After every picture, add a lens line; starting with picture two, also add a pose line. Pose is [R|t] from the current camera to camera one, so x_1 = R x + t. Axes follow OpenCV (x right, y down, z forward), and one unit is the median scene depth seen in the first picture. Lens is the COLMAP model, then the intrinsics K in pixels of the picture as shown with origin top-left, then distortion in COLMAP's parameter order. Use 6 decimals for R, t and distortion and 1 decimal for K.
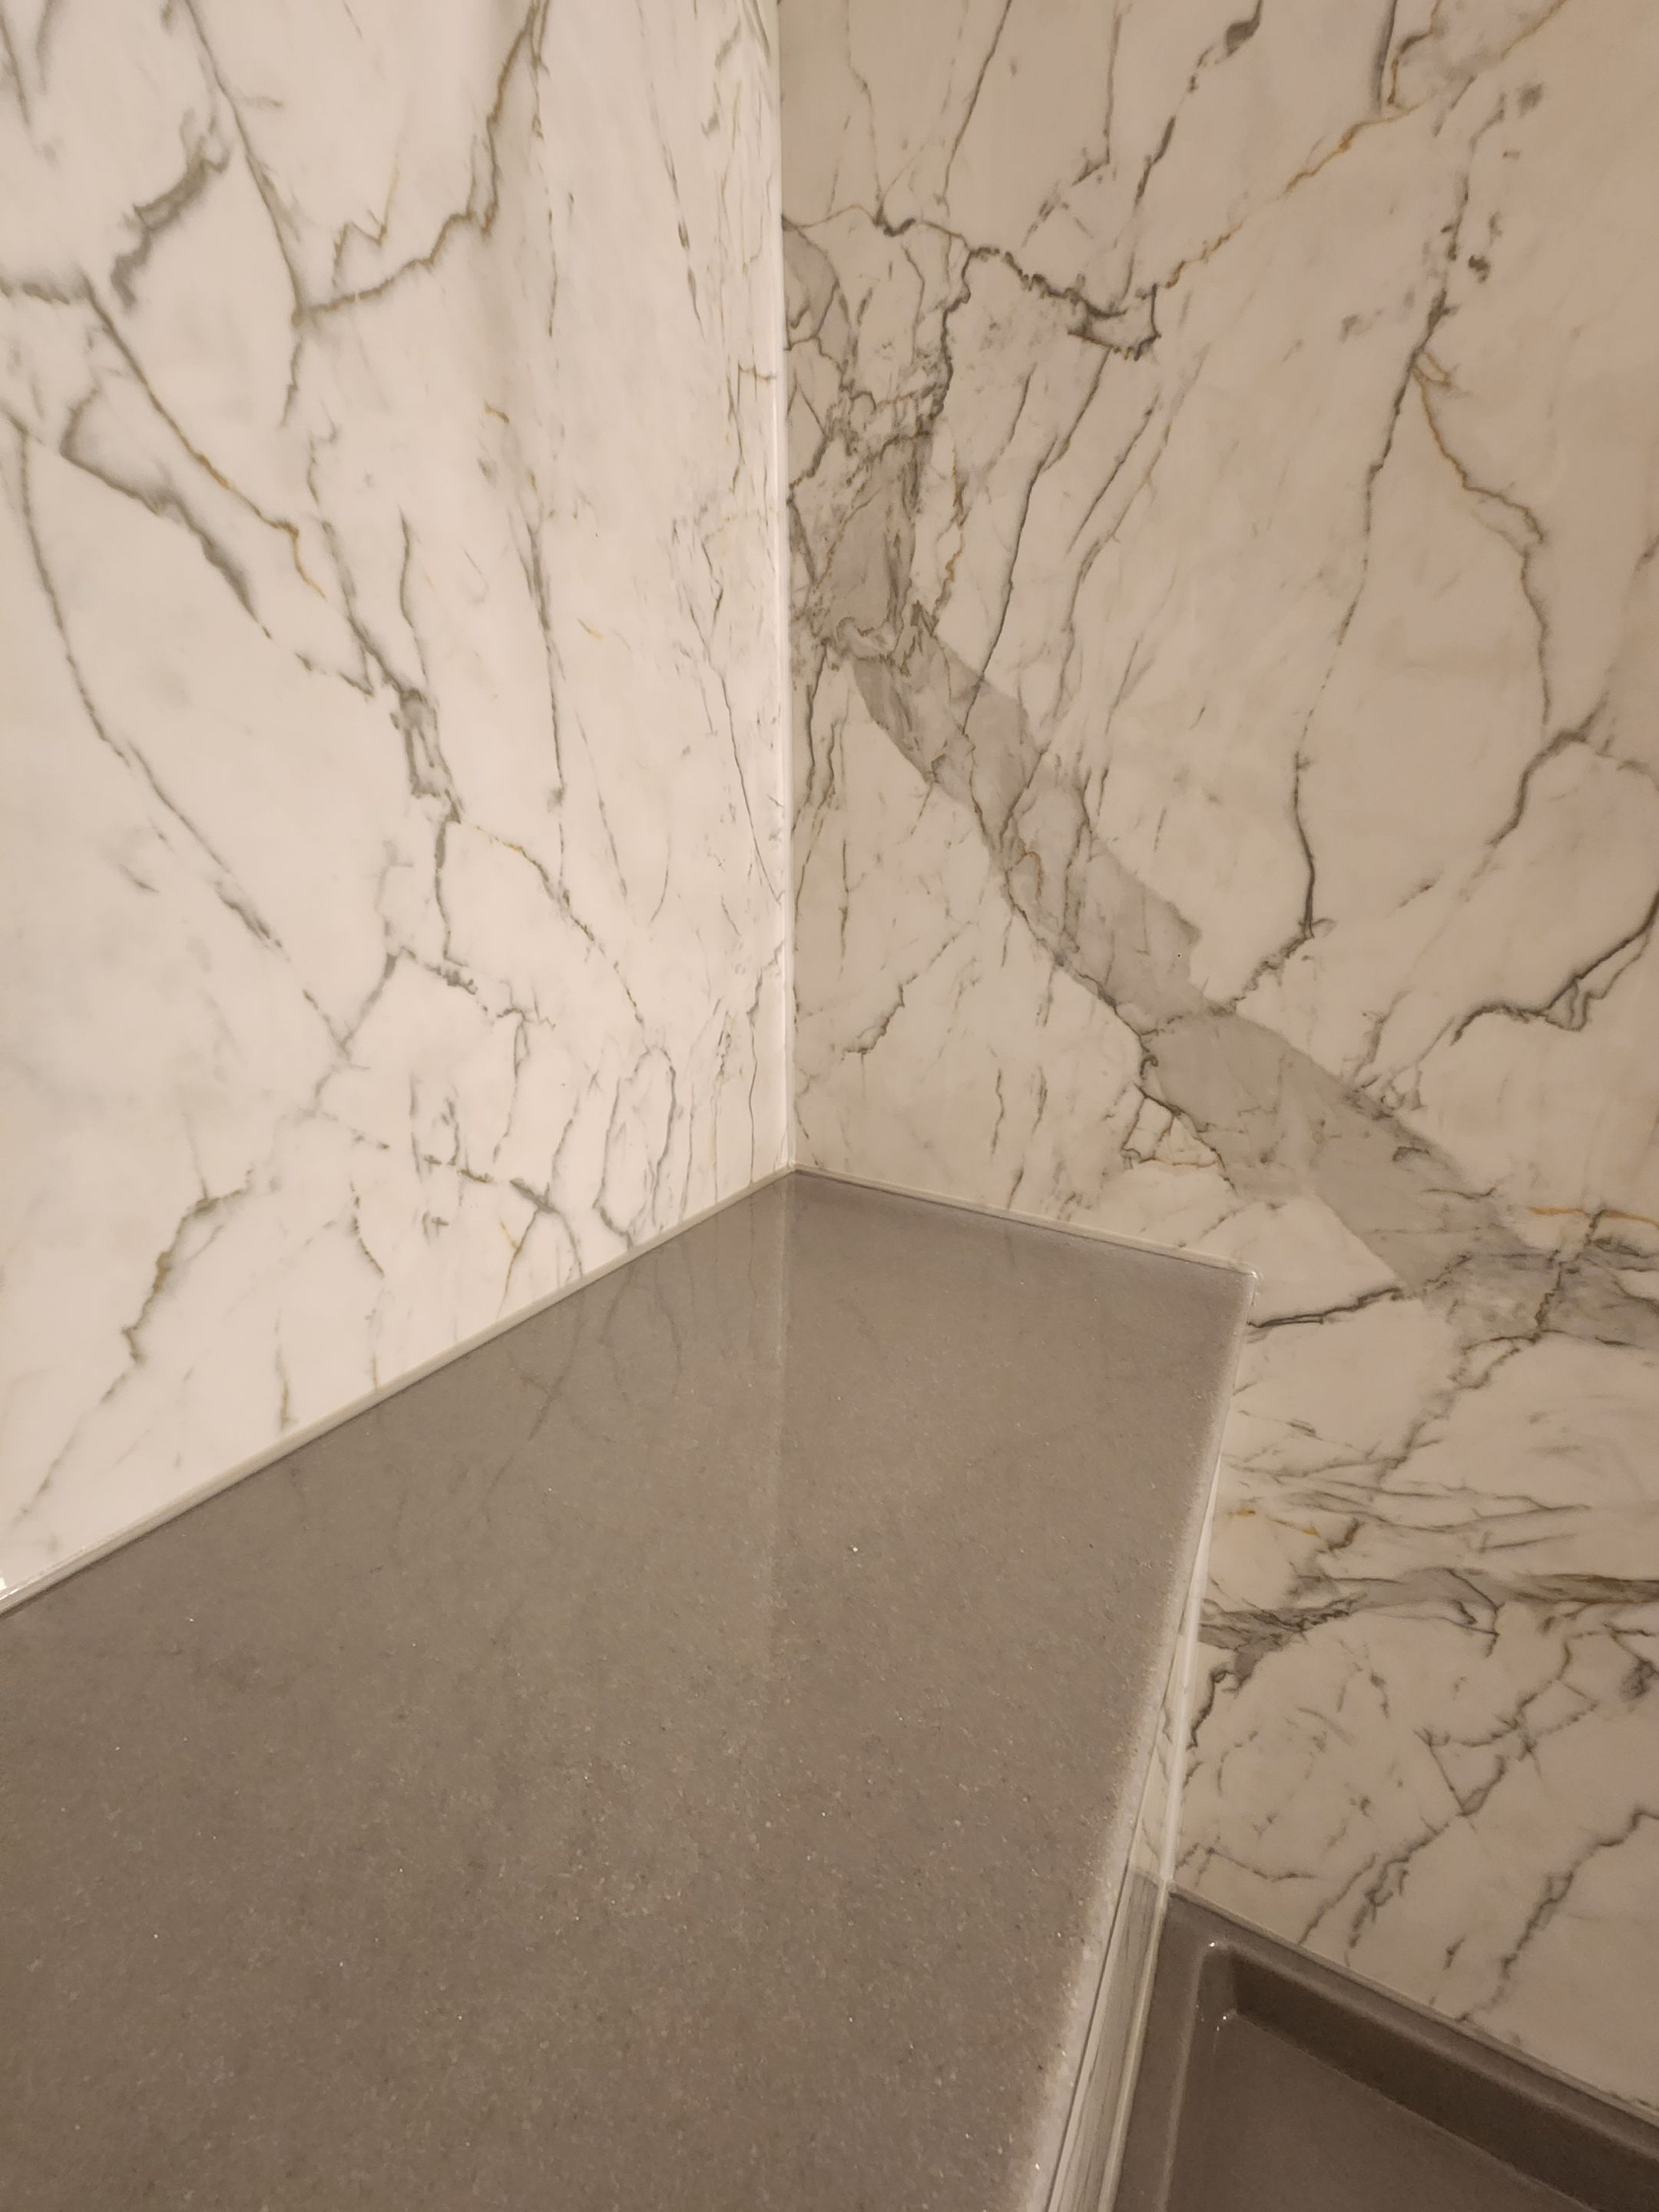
lens RADIAL K [[893.1, 0, 829.3], [0, 893.1, 1098.8], [0, 0, 1]] dist [0.000483, 0.000142]
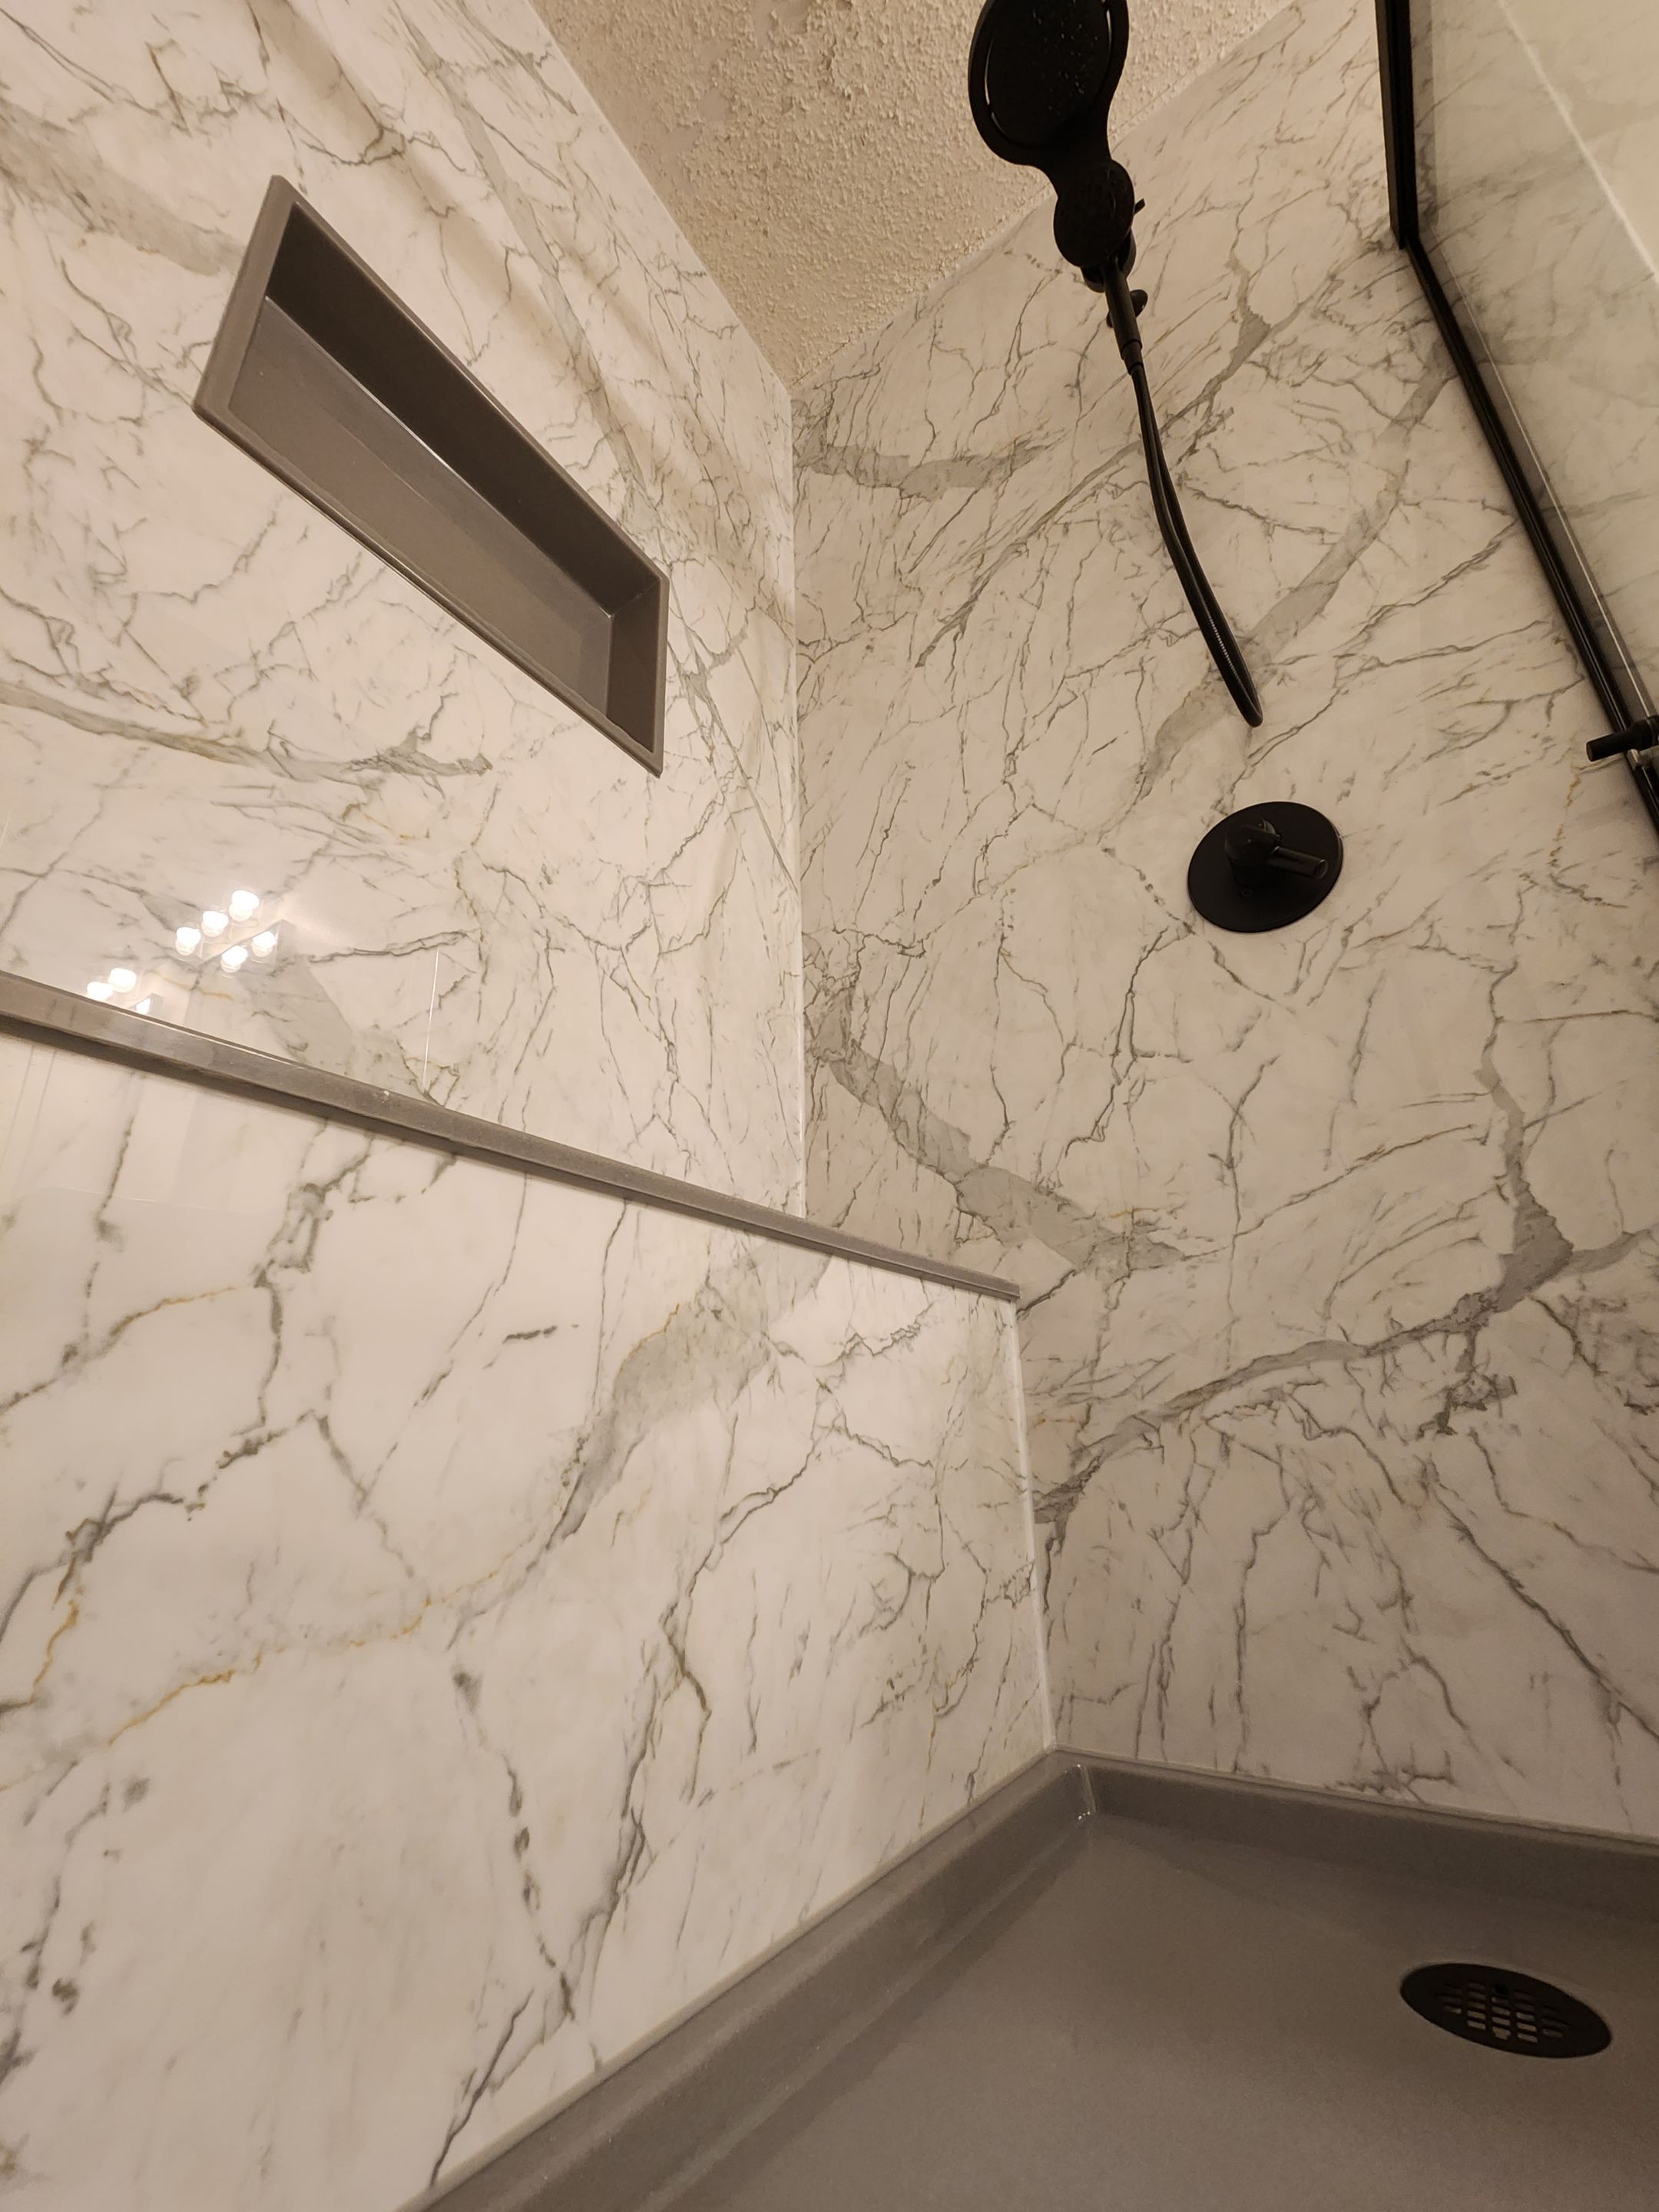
lens RADIAL K [[893.1, 0, 829.3], [0, 893.1, 1098.8], [0, 0, 1]] dist [0.000483, 0.000142]
pose [[0.996236, -0.046863, -0.072927, 0.207362], [-0.003370, 0.819702, -0.572781, 1.011885], [0.086621, 0.570870, 0.816458, -0.946883]]
